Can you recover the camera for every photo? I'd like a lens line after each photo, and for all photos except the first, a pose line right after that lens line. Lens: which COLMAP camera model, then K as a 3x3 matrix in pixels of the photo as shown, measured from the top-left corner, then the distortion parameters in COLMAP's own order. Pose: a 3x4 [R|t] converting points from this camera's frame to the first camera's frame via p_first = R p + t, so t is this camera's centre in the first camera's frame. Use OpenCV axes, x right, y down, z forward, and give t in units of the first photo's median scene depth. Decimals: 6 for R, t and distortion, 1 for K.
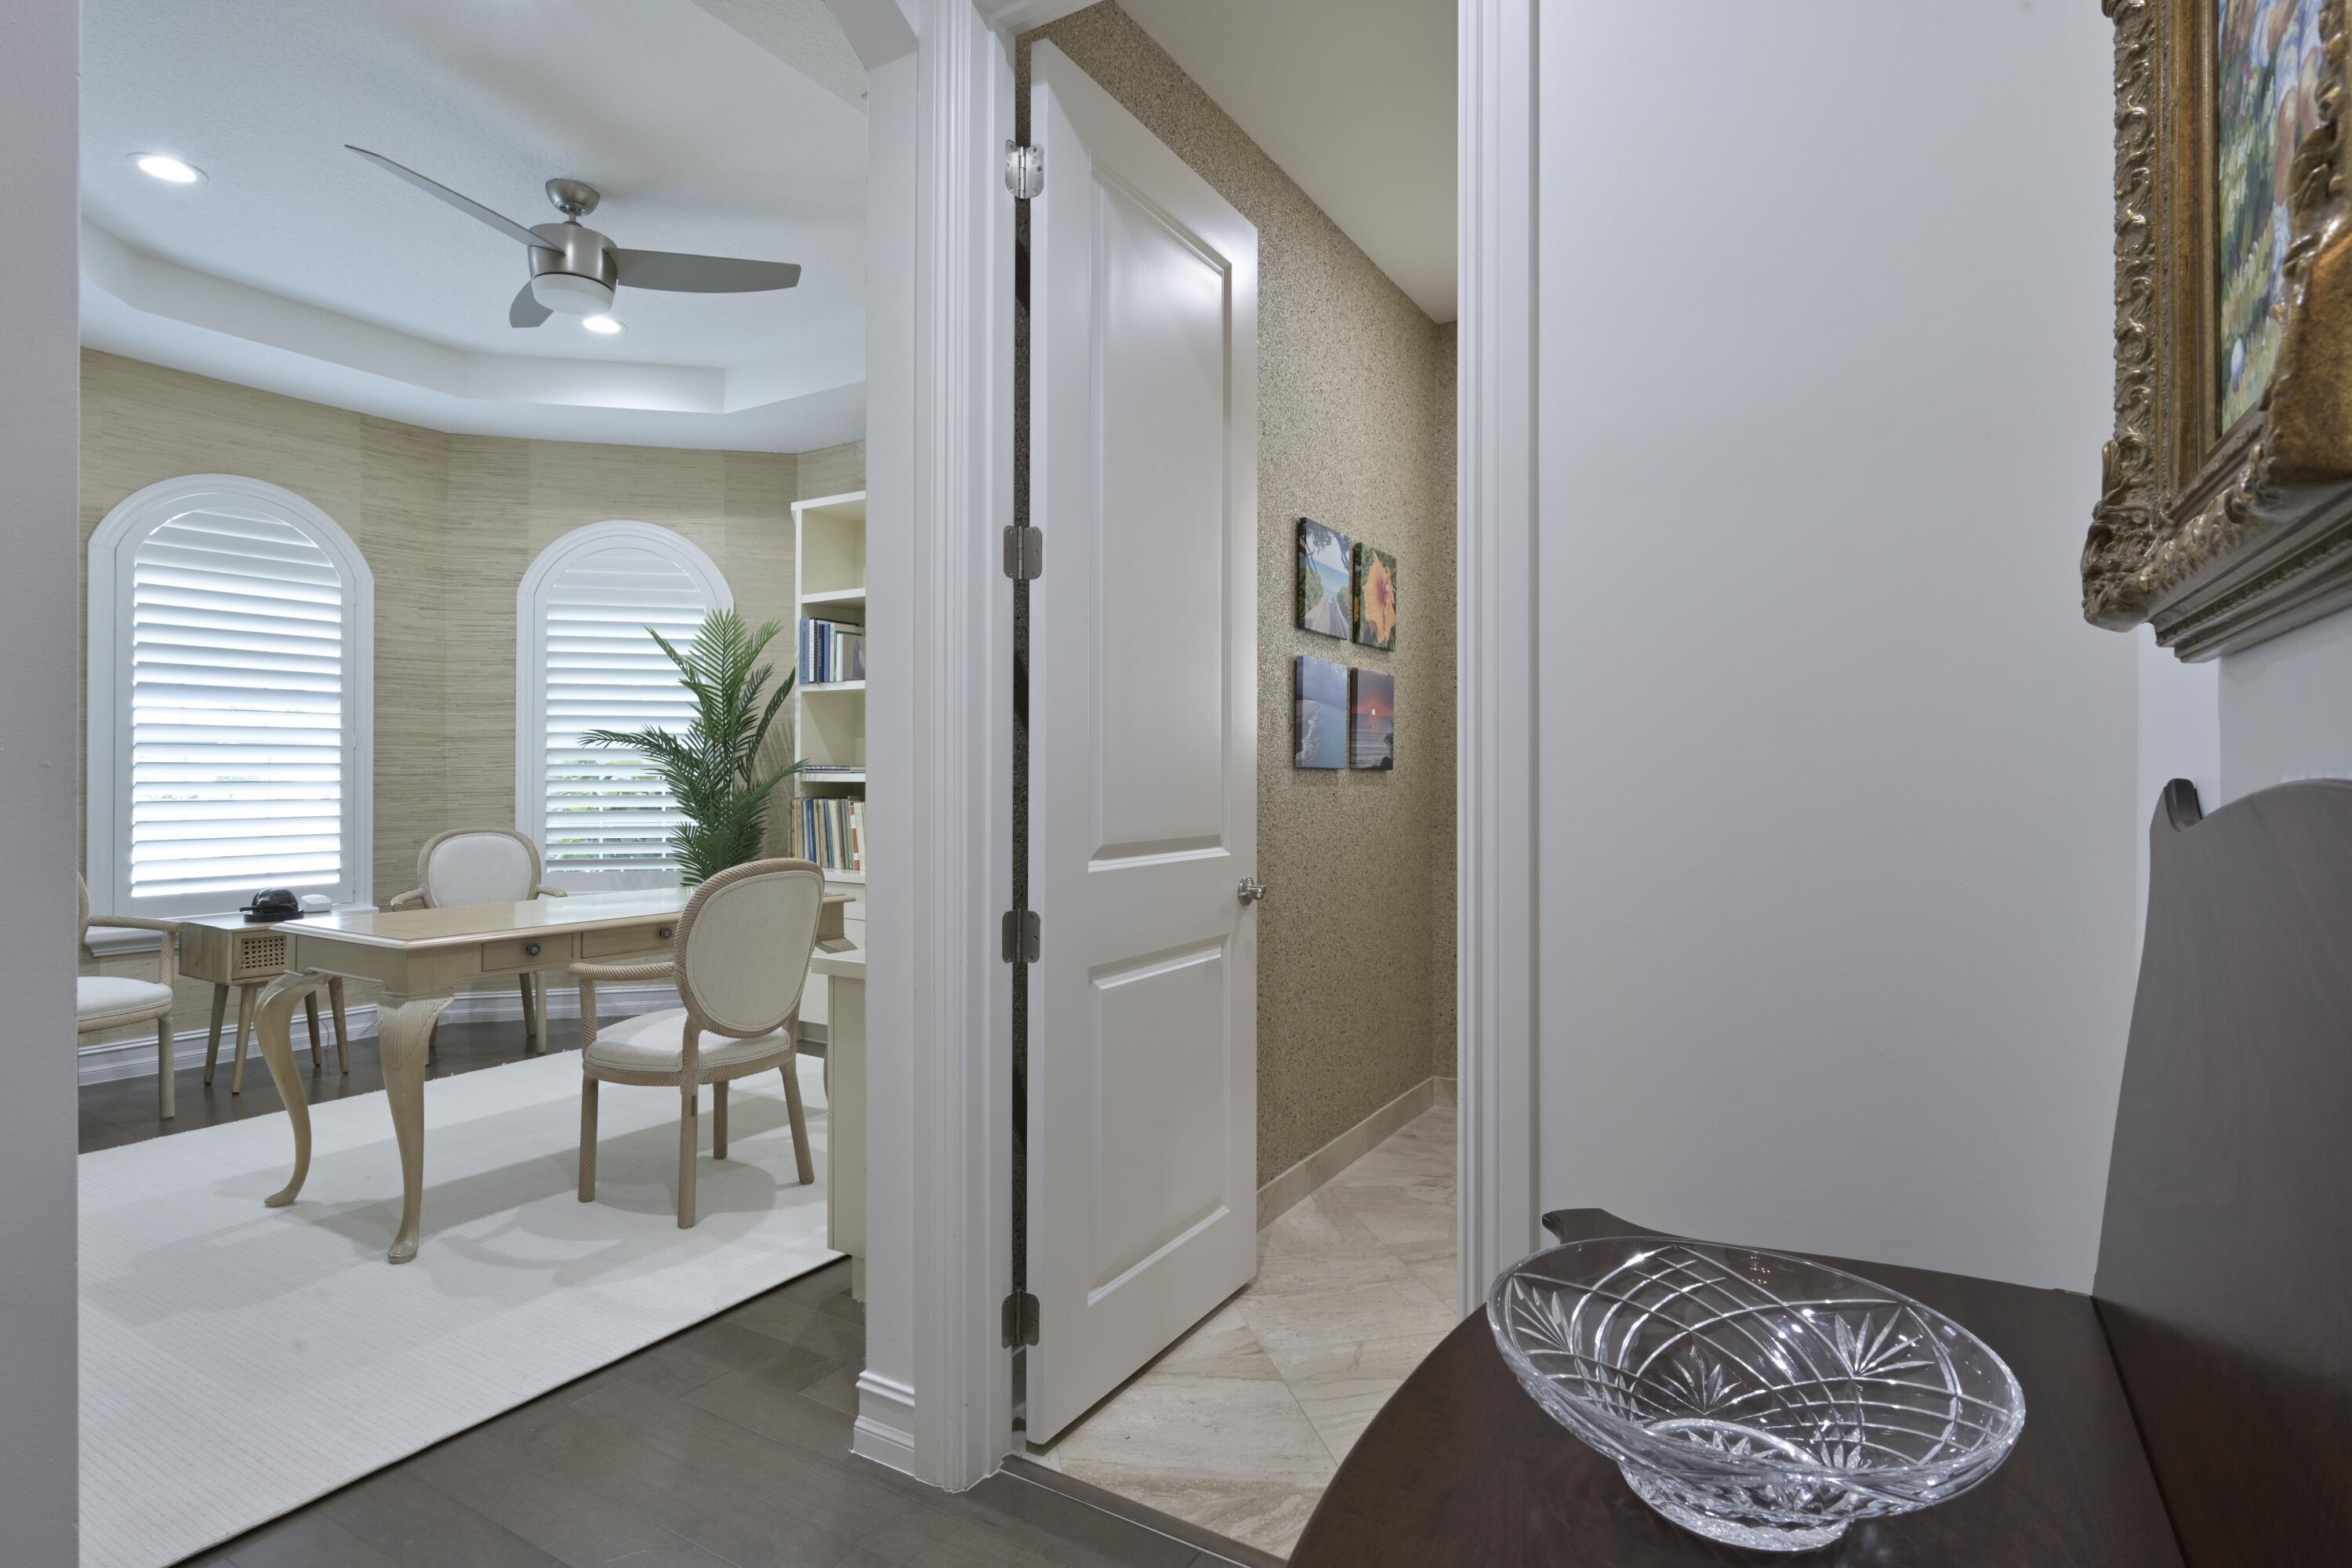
lens RADIAL K [[1163.6, 0, 1176.0], [0, 1163.6, 784.0], [0, 0, 1]] dist [0.000347, -0.000311]
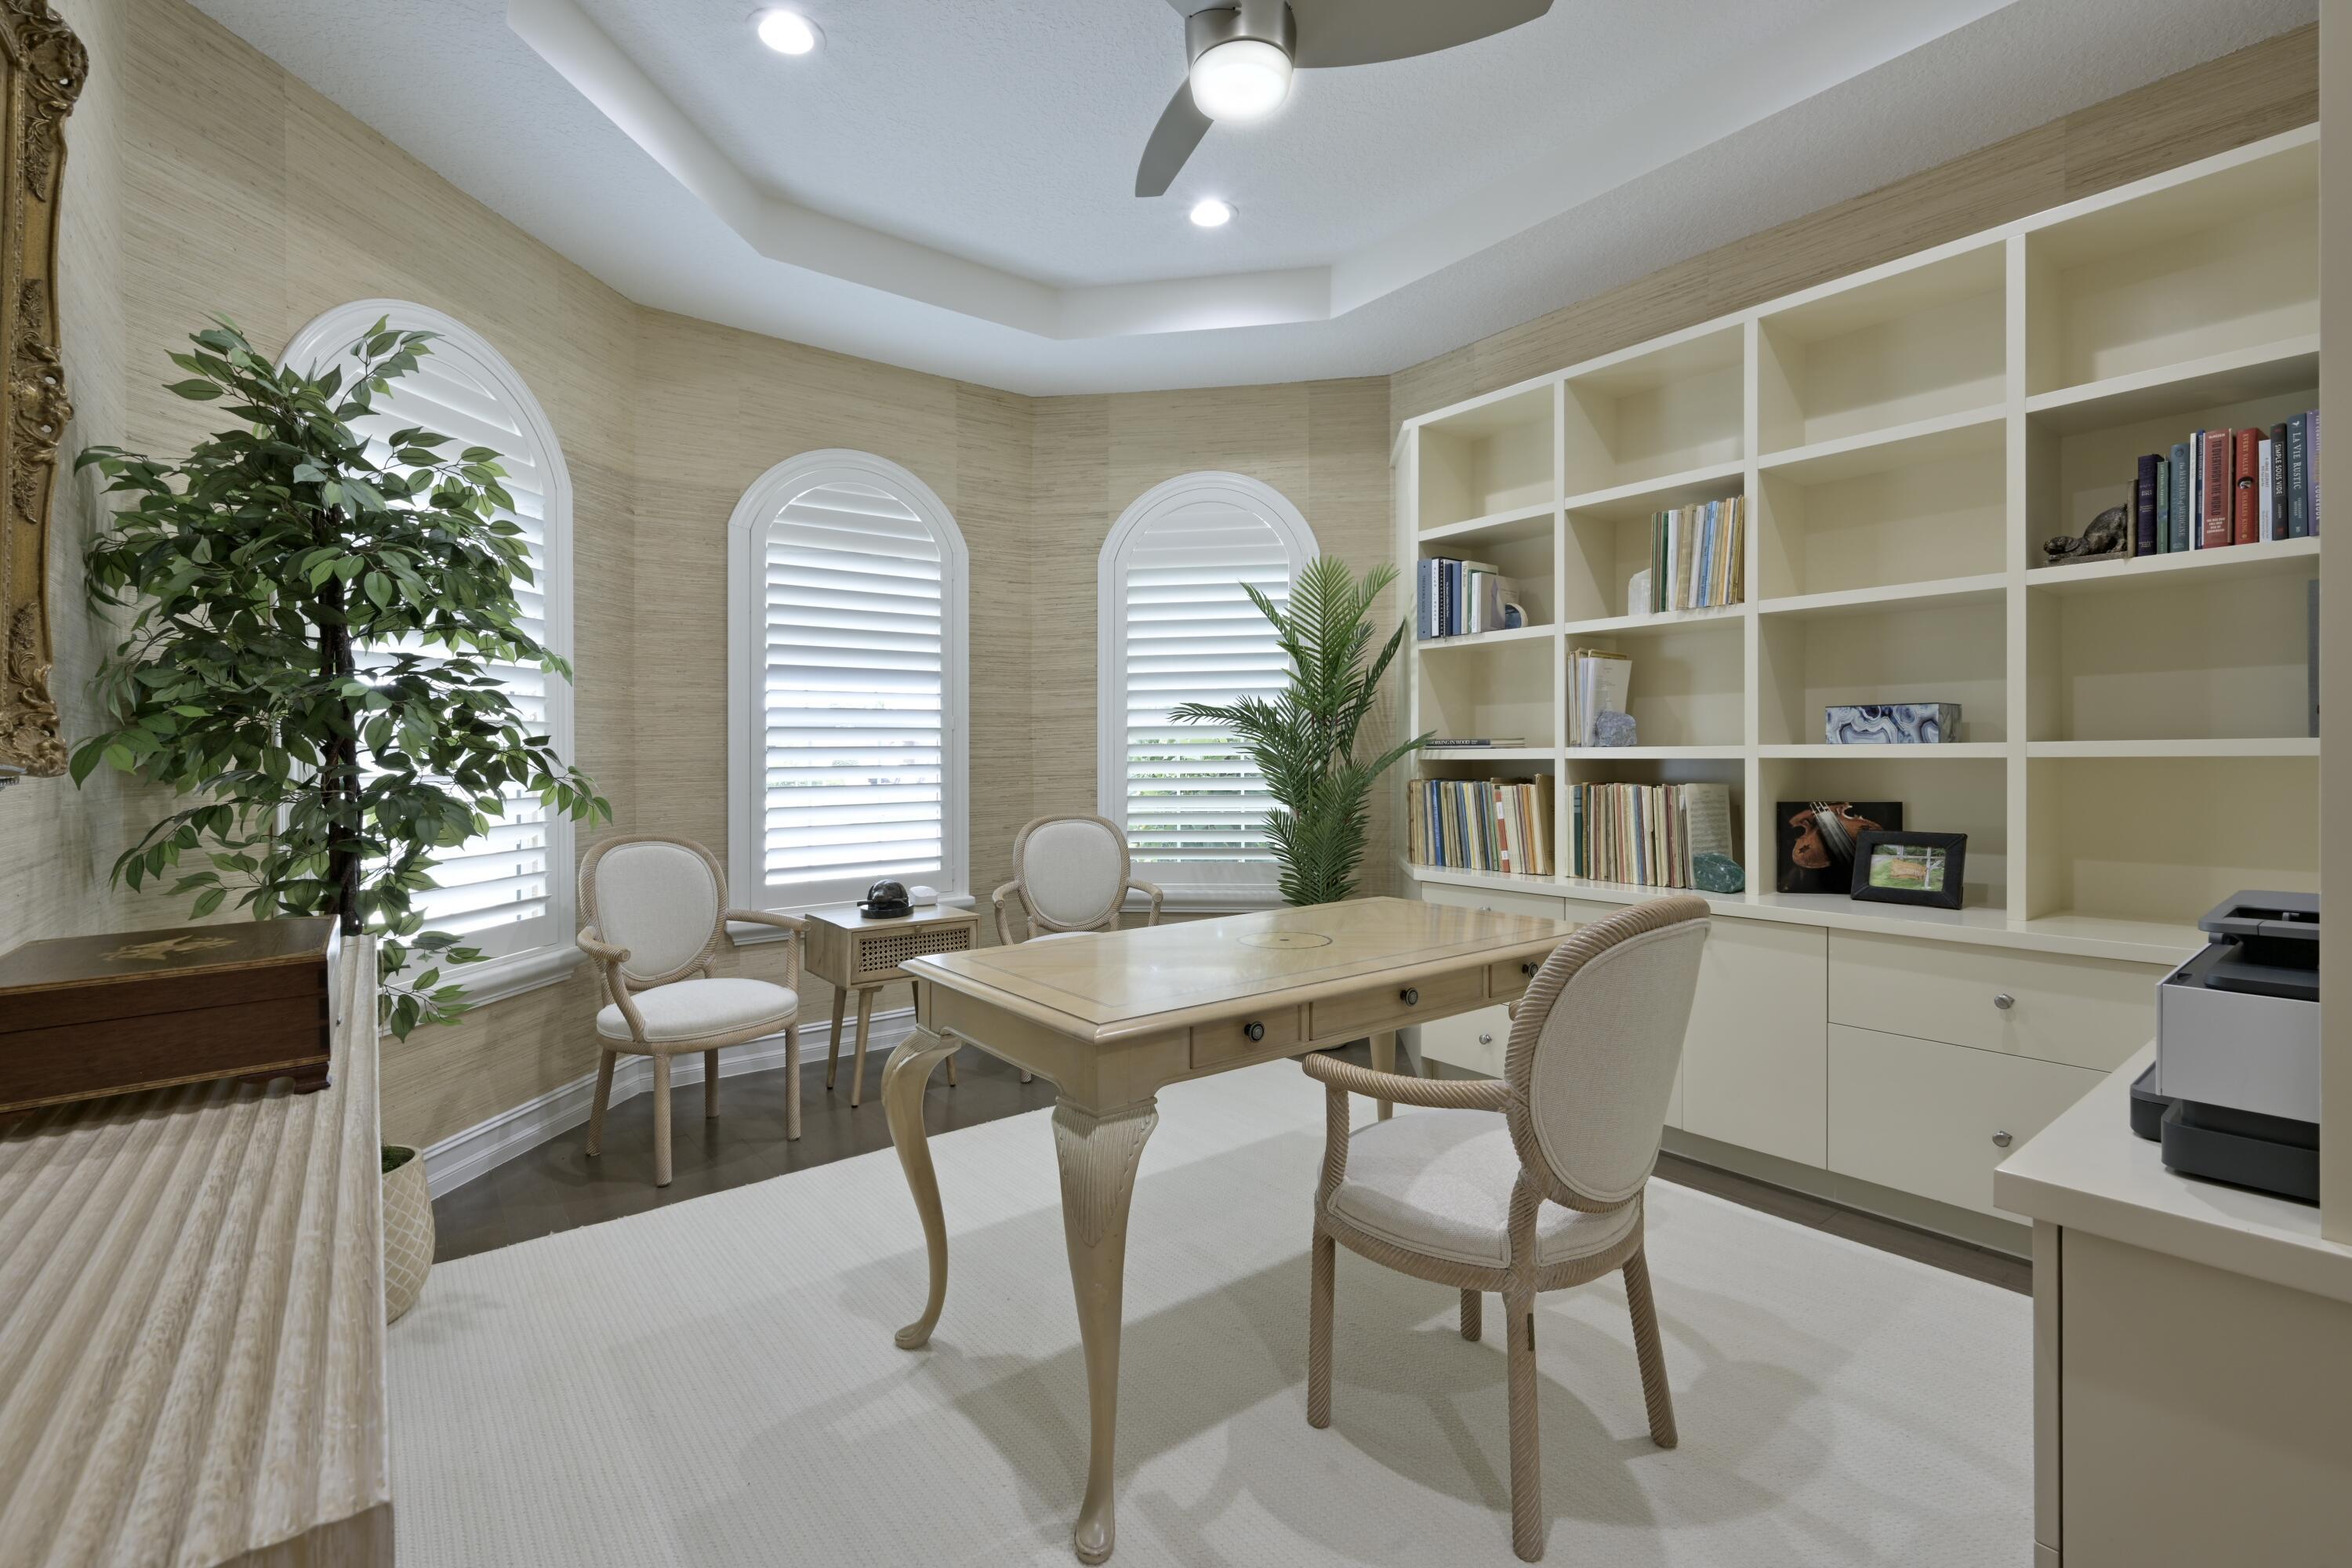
lens RADIAL K [[1027.7, 0, 1179.9], [0, 1027.7, 749.9], [0, 0, 1]] dist [0.001584, -0.000009]
pose [[0.934418, -0.014045, -0.355902, -0.227516], [0.009564, 0.999851, -0.014347, -0.000420], [0.356051, 0.010002, 0.934413, 0.272749]]
